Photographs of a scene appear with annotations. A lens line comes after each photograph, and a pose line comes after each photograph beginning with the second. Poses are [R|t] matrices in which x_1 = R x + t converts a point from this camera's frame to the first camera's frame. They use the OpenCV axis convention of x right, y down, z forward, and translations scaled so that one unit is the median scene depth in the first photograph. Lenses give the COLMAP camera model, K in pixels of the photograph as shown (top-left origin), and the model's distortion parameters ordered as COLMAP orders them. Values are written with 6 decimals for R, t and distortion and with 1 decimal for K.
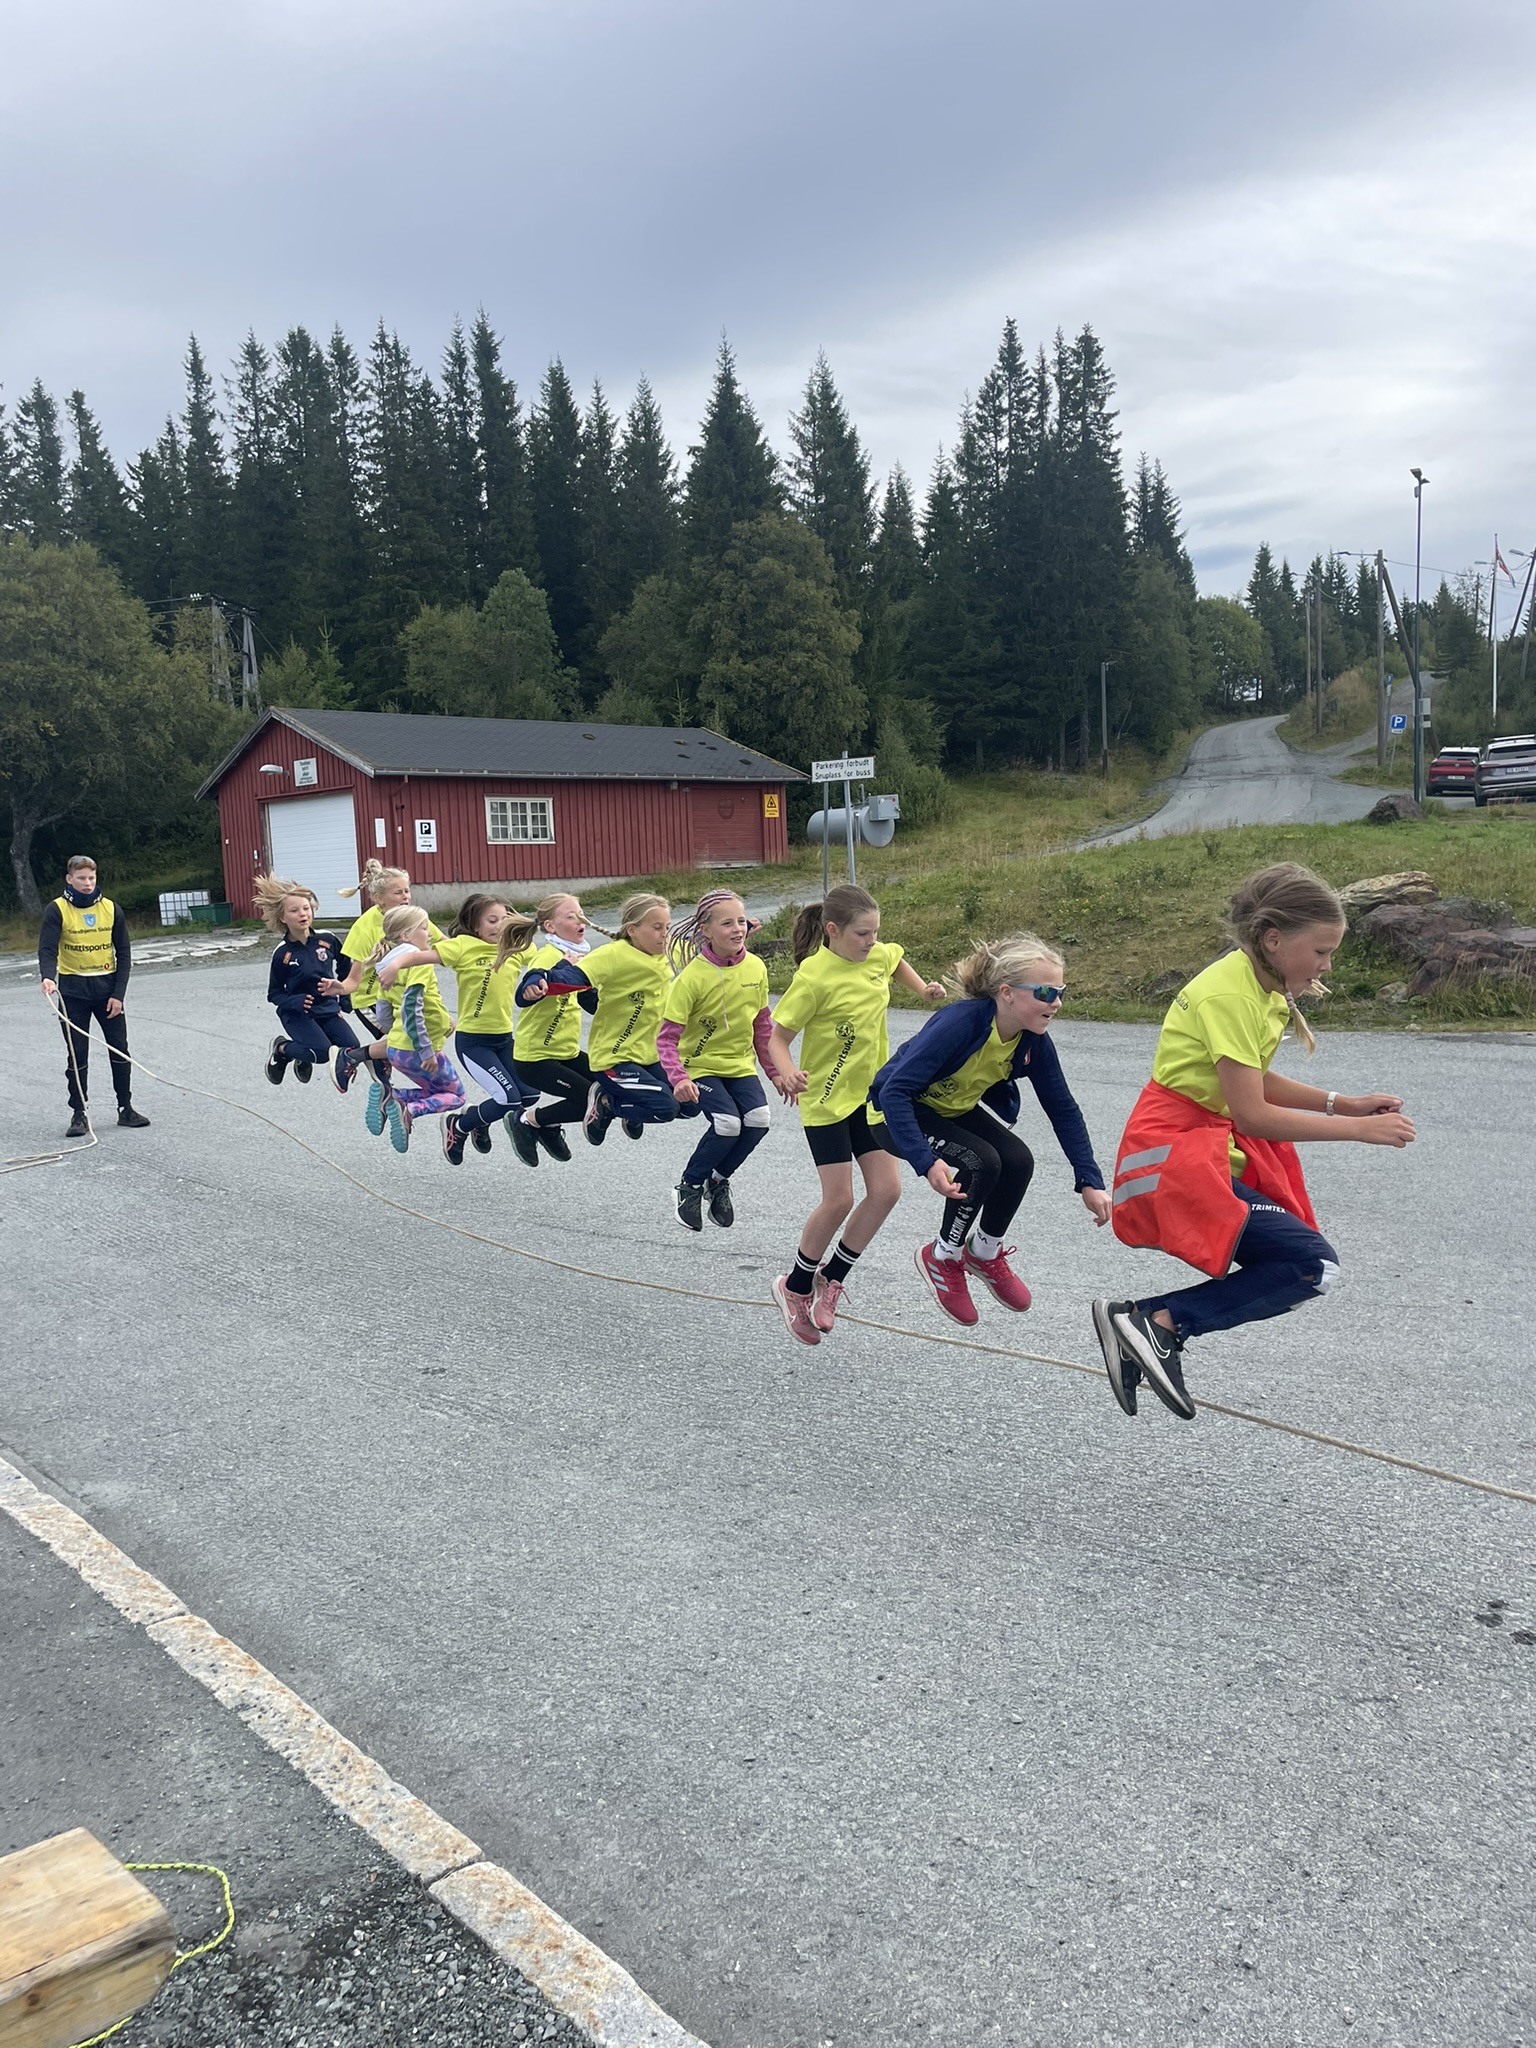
lens RADIAL K [[1641.9, 0, 768.0], [0, 1641.9, 1024.0], [0, 0, 1]] dist [-0.000660, 0.000085]
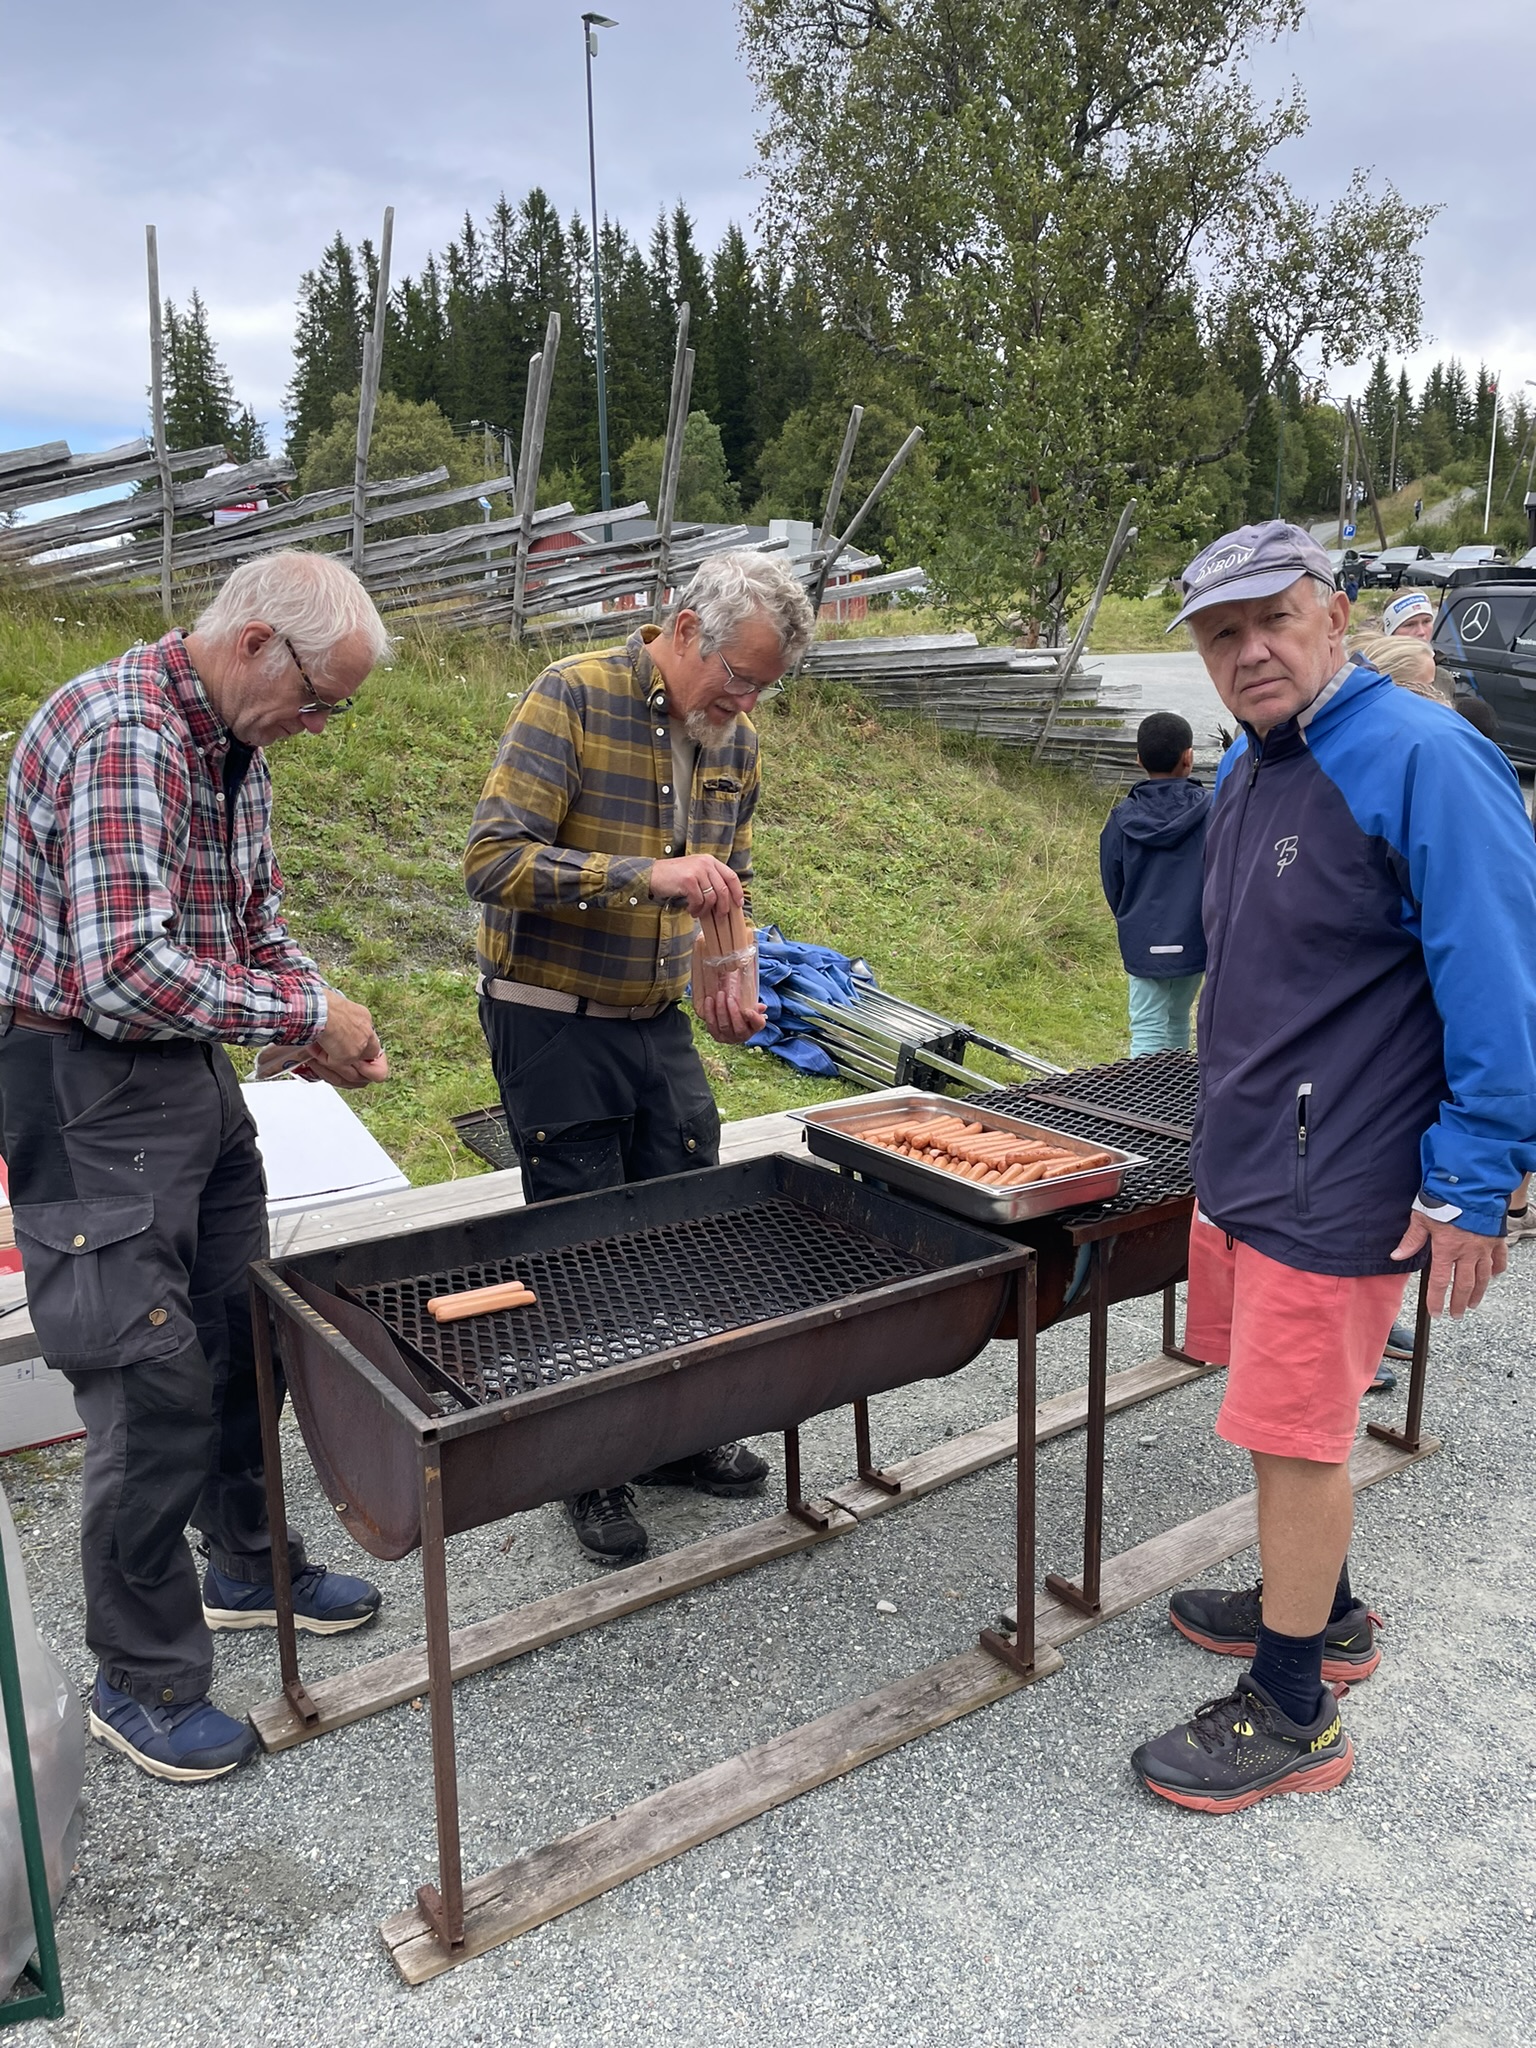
lens RADIAL K [[1520.0, 0, 768.0], [0, 1520.0, 1024.0], [0, 0, 1]] dist [0.027028, -0.001999]
pose [[0.993798, 0.050220, -0.099210, 0.044780], [-0.035658, 0.989015, 0.143450, 0.041483], [0.105324, -0.139022, 0.984672, -0.260436]]
